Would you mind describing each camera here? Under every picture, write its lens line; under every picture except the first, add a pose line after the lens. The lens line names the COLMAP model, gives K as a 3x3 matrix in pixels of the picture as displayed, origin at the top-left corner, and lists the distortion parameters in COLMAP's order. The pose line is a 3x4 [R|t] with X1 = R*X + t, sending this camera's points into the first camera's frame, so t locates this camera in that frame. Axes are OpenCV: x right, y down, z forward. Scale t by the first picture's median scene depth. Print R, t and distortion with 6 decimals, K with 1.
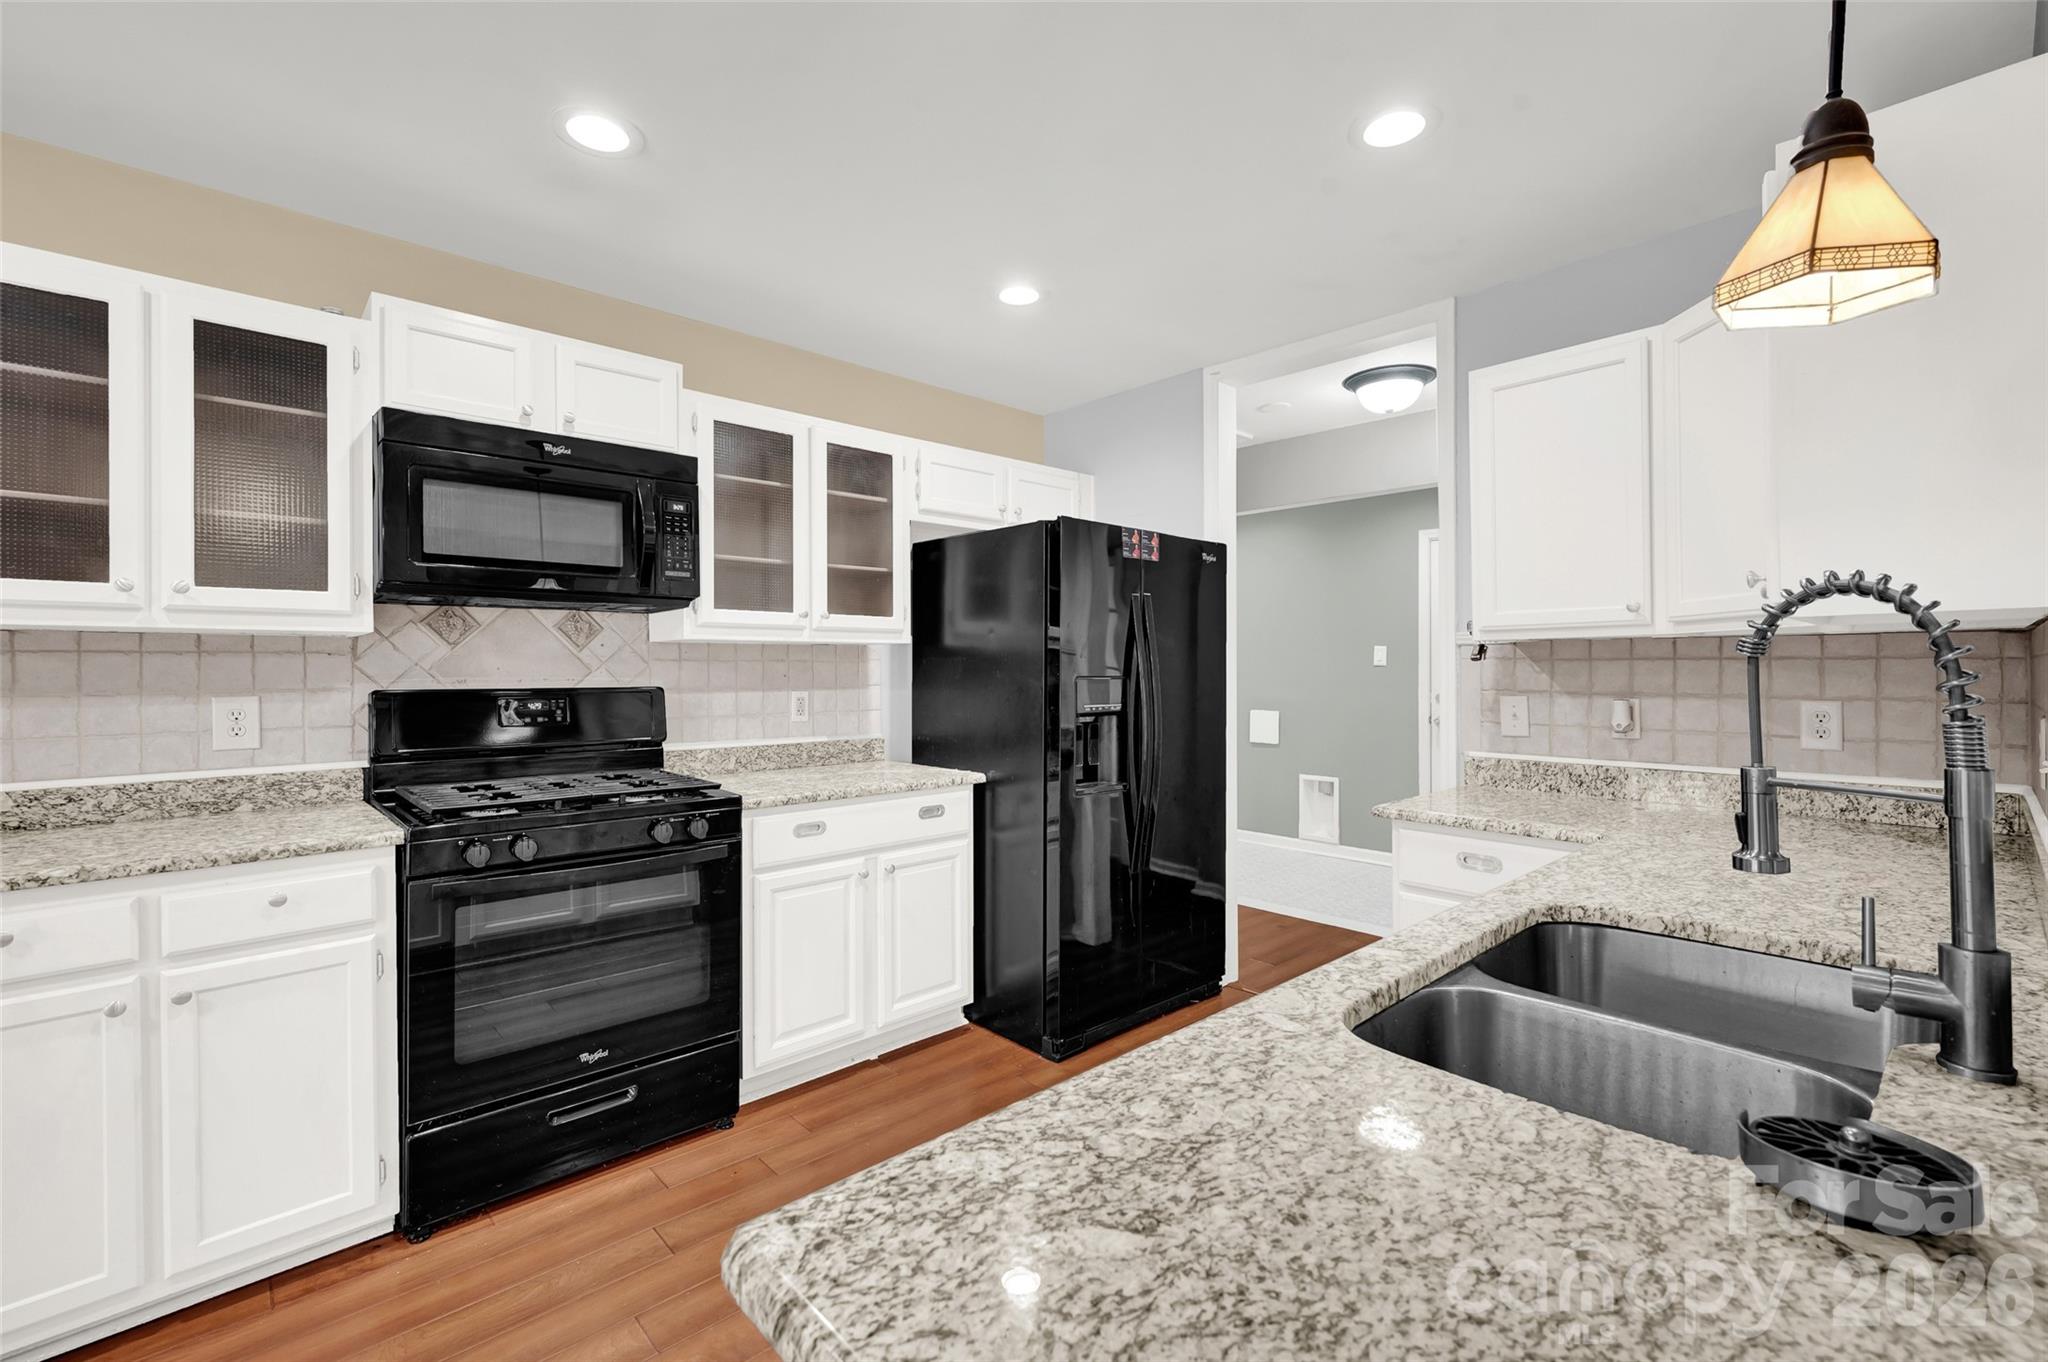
lens RADIAL K [[879.3, 0, 1031.0], [0, 879.3, 673.5], [0, 0, 1]] dist [0.002983, 0.000117]
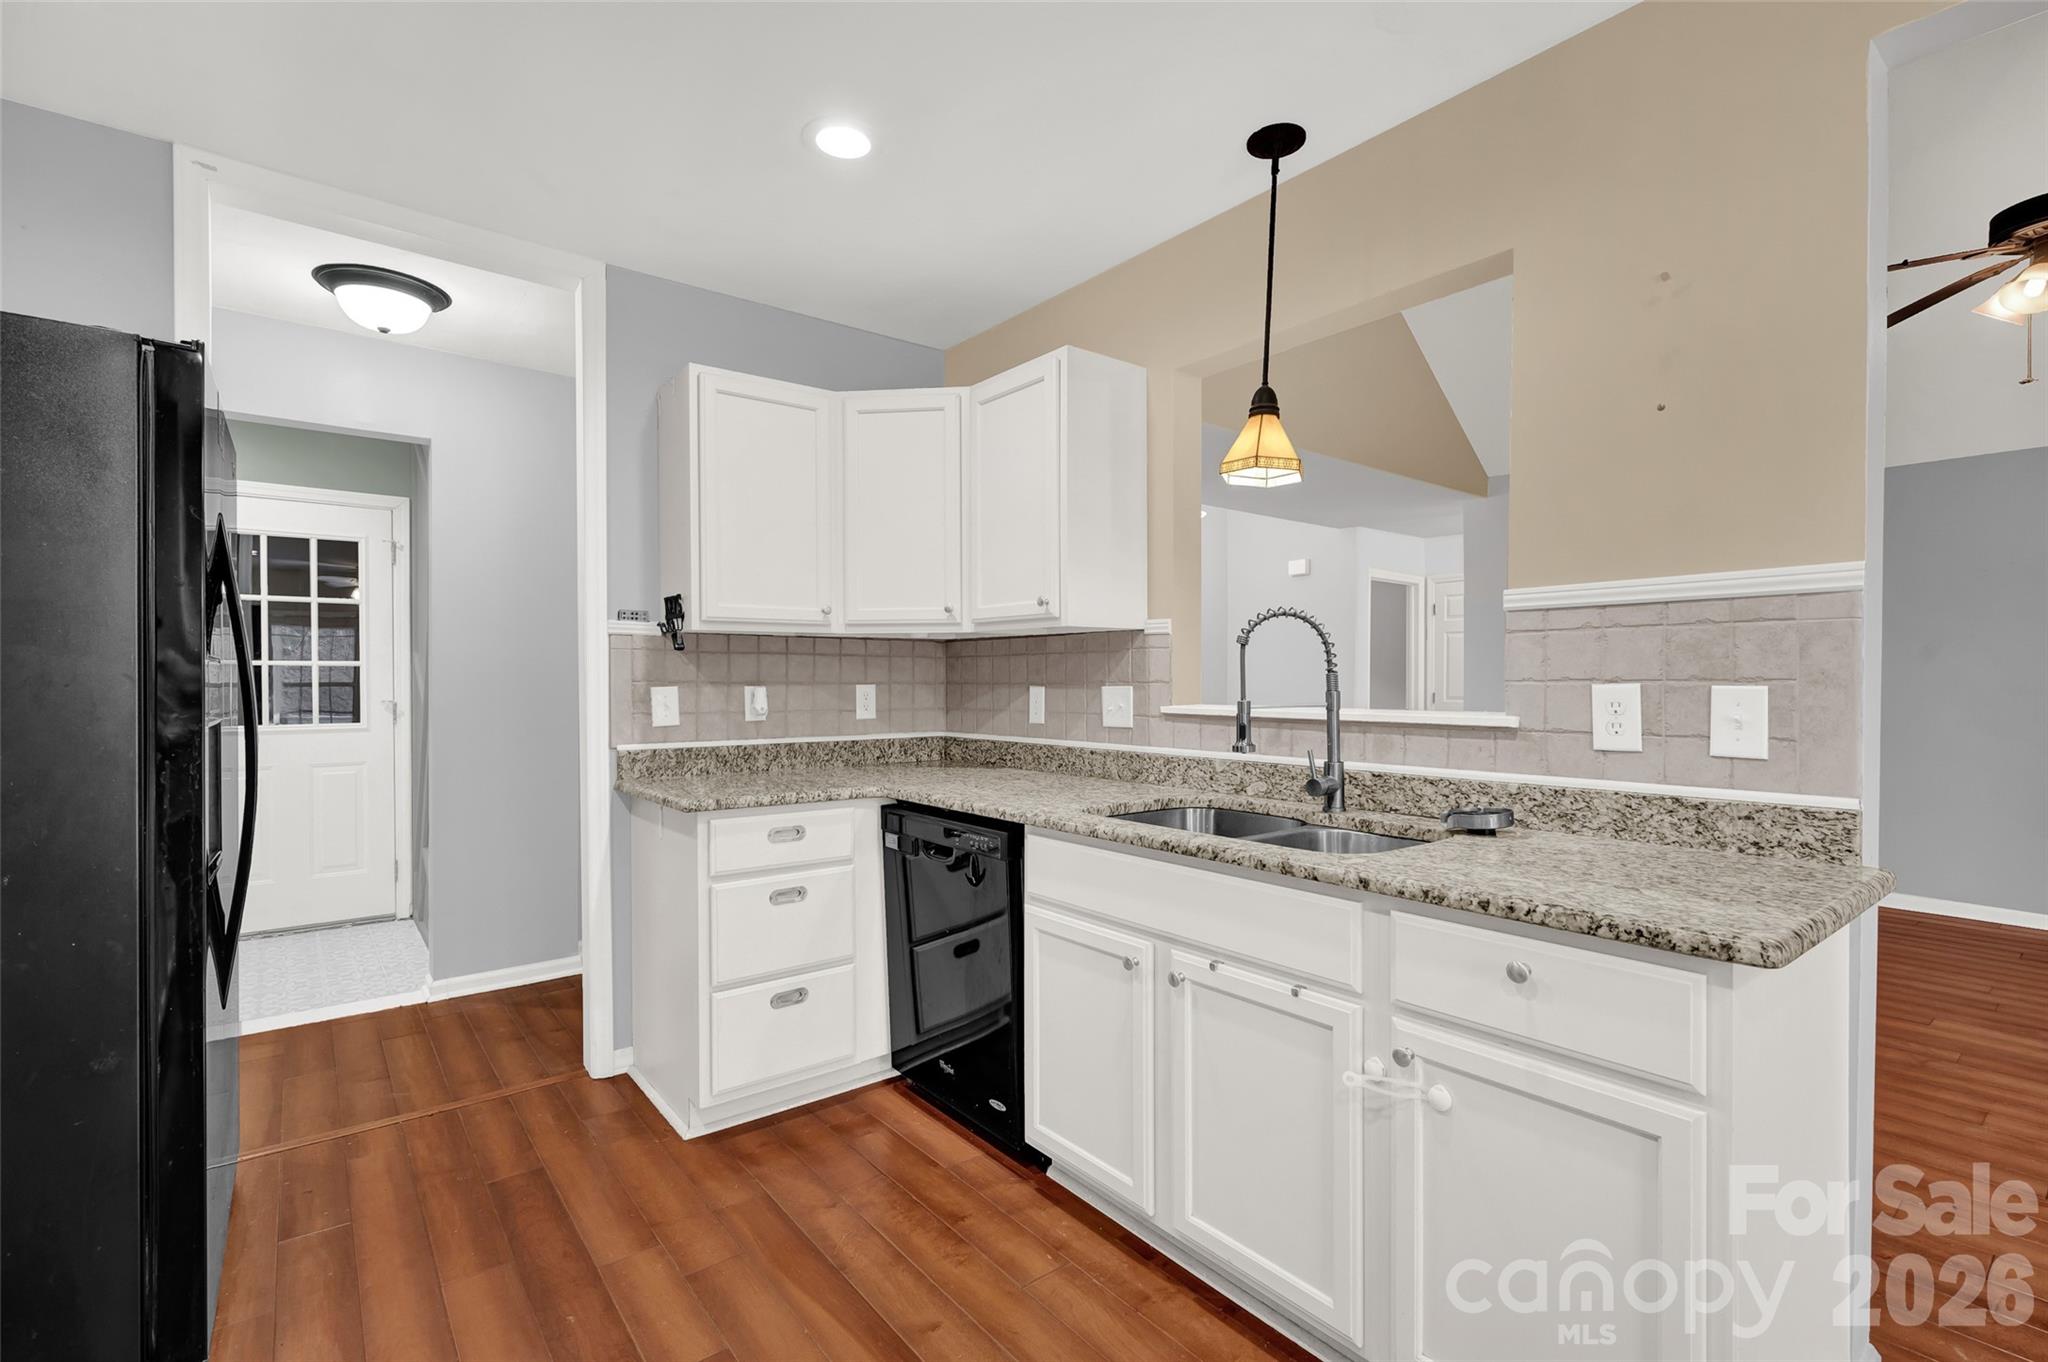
lens RADIAL K [[925.0, 0, 1024.0], [0, 925.0, 681.0], [0, 0, 1]] dist [-0.000120, -0.000055]
pose [[0.084446, 0.000508, 0.996428, -0.524523], [0.006944, 0.999975, -0.001098, 0.024934], [-0.996404, 0.007012, 0.084440, 0.532441]]
